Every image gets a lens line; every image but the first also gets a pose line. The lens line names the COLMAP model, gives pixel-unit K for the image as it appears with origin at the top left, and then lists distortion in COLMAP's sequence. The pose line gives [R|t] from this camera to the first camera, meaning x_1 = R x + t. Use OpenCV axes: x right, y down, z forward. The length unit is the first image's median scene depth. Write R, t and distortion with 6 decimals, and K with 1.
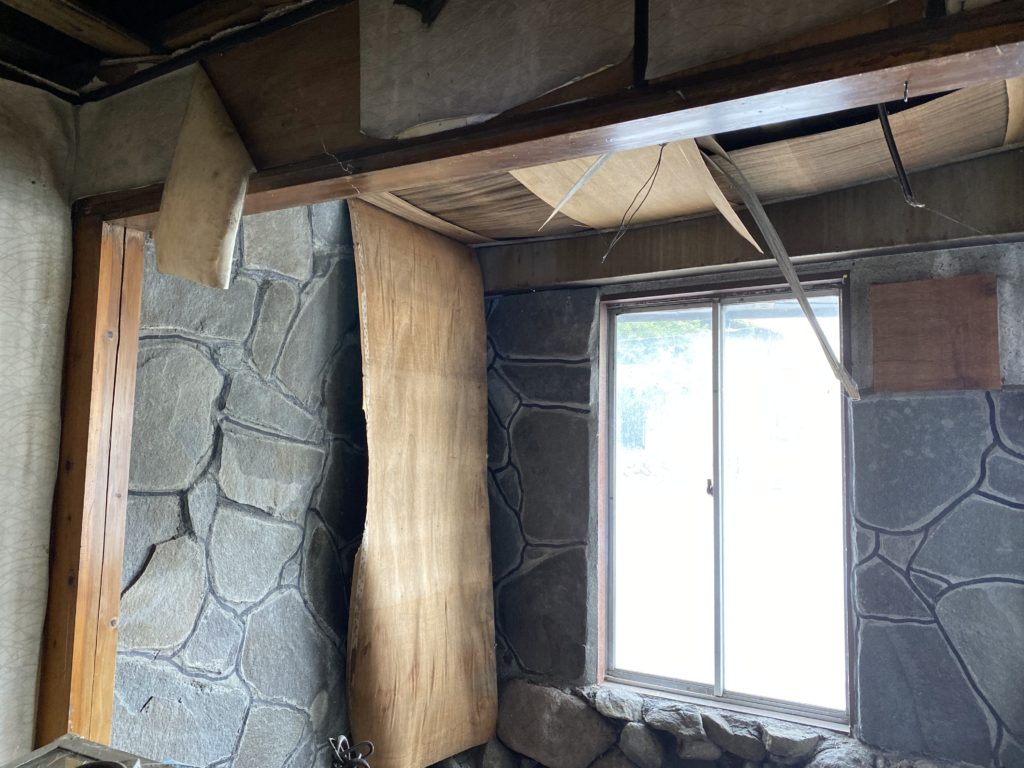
lens RADIAL K [[789.0, 0, 512.6], [0, 789.0, 381.1], [0, 0, 1]] dist [0.019440, -0.019811]
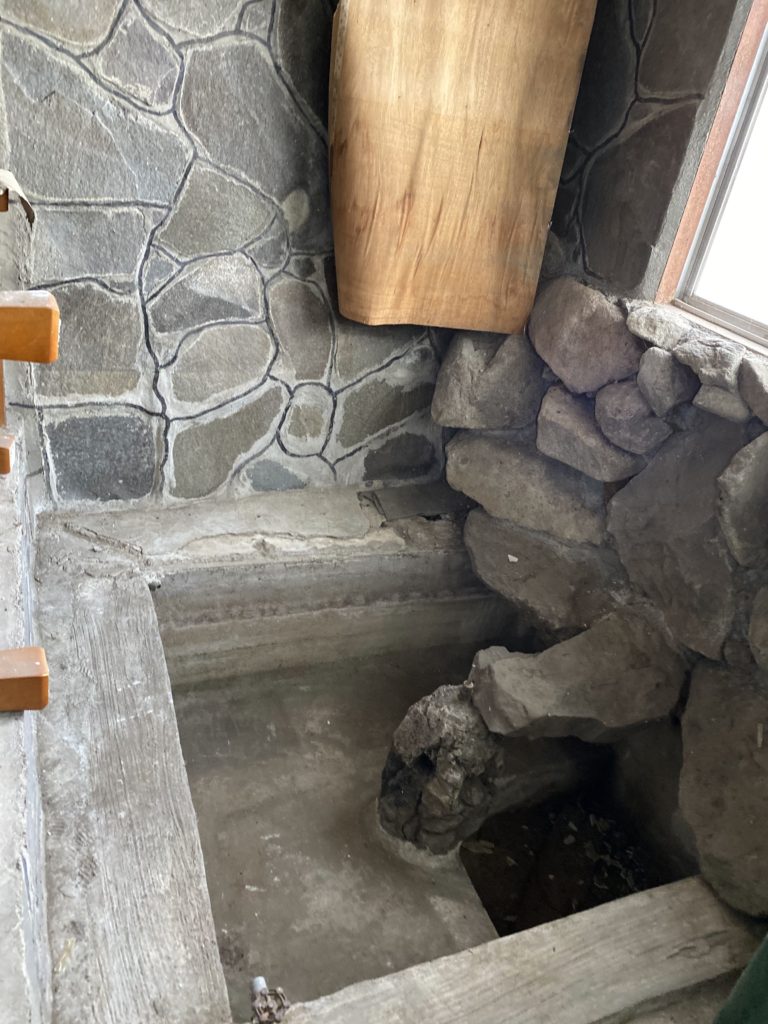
lens RADIAL K [[789.0, 0, 399.8], [0, 789.0, 469.0], [0, 0, 1]] dist [0.019440, -0.019811]
pose [[0.794951, 0.369980, -0.480800, 0.389744], [-0.113815, 0.869397, 0.480828, 0.222285], [0.595902, -0.327512, 0.733237, 0.307867]]
